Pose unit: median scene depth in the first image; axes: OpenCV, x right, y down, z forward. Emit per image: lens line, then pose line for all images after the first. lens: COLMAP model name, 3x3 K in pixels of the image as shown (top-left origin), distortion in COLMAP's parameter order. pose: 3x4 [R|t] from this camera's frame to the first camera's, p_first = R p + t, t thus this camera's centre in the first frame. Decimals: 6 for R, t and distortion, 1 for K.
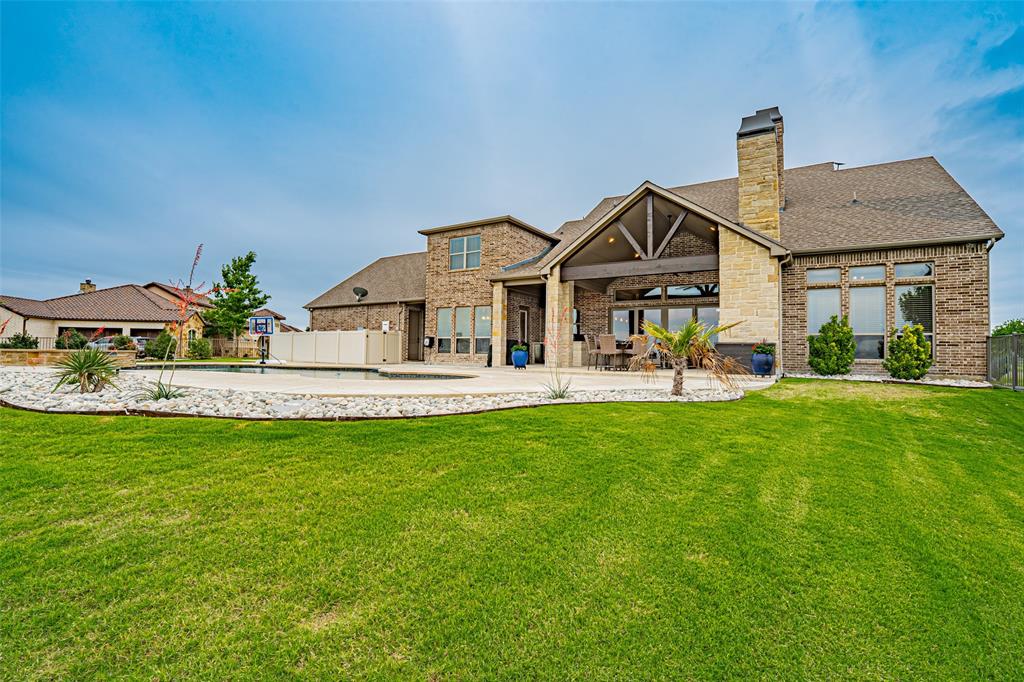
lens RADIAL K [[472.7, 0, 512.0], [0, 472.7, 341.0], [0, 0, 1]] dist [-0.069610, 0.025523]
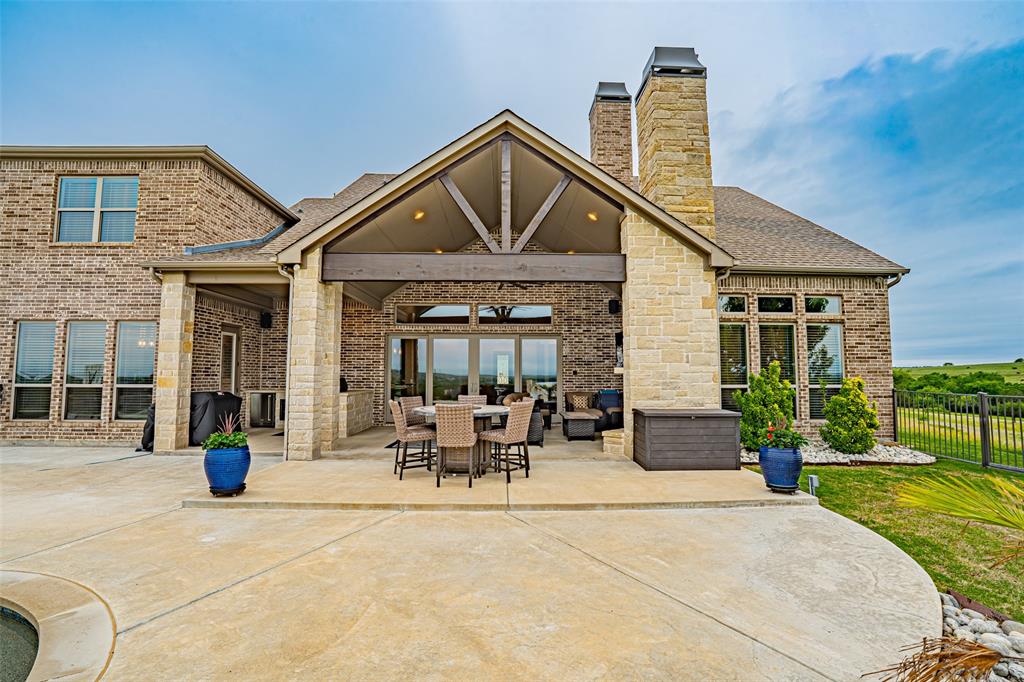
lens RADIAL K [[472.7, 0, 512.0], [0, 472.7, 341.0], [0, 0, 1]] dist [-0.069610, 0.025523]
pose [[0.830824, 0.025509, 0.555951, -0.001191], [-0.003727, 0.999182, -0.040276, -0.038539], [-0.556523, 0.031391, 0.830239, 0.417687]]
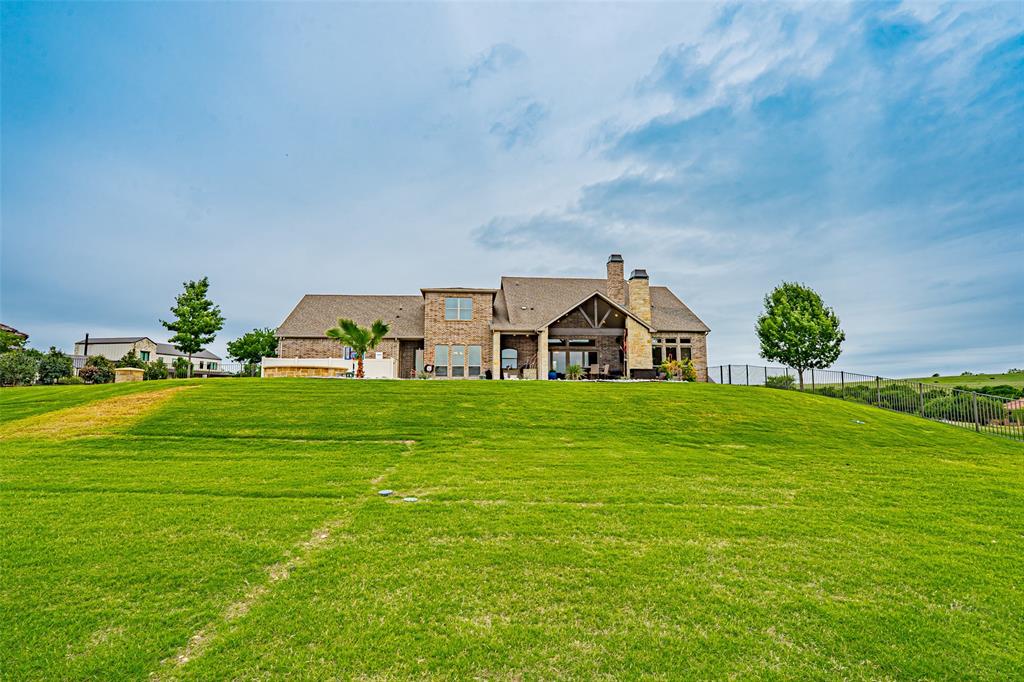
lens RADIAL K [[472.7, 0, 512.0], [0, 472.7, 341.0], [0, 0, 1]] dist [-0.069610, 0.025523]
pose [[0.787887, 0.050210, 0.613769, -0.958755], [-0.003132, 0.996984, -0.077539, 0.032266], [-0.615811, 0.059170, 0.785669, -0.294247]]
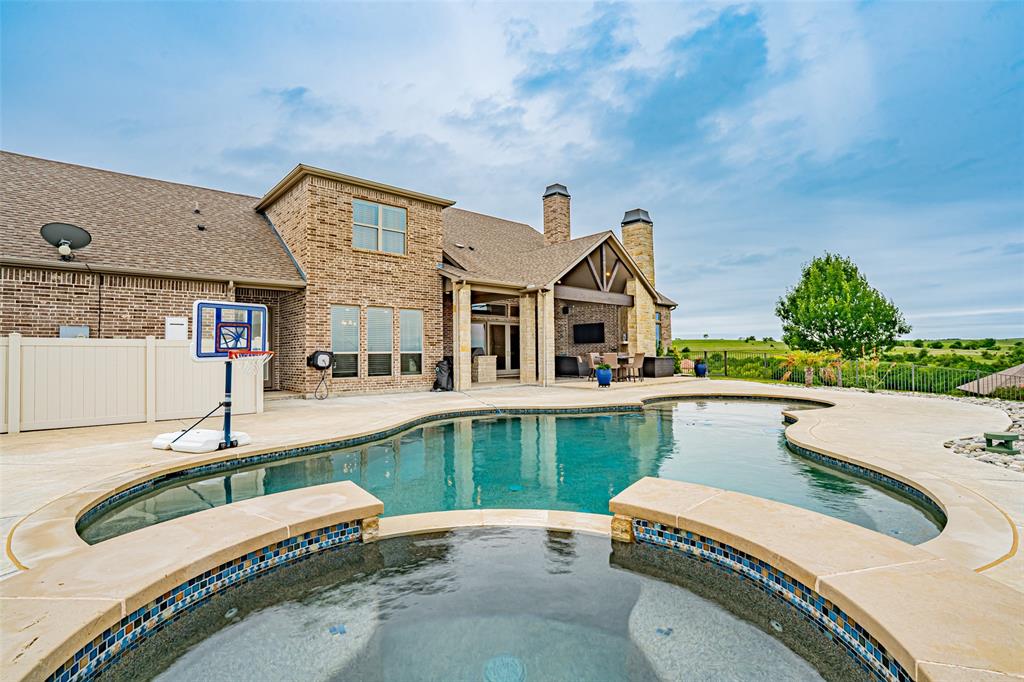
lens RADIAL K [[472.7, 0, 512.0], [0, 472.7, 341.0], [0, 0, 1]] dist [-0.069610, 0.025523]
pose [[0.257916, 0.006383, 0.966146, -0.766450], [-0.011649, 0.999926, -0.003496, -0.025932], [-0.966097, -0.010352, 0.257971, 0.699985]]
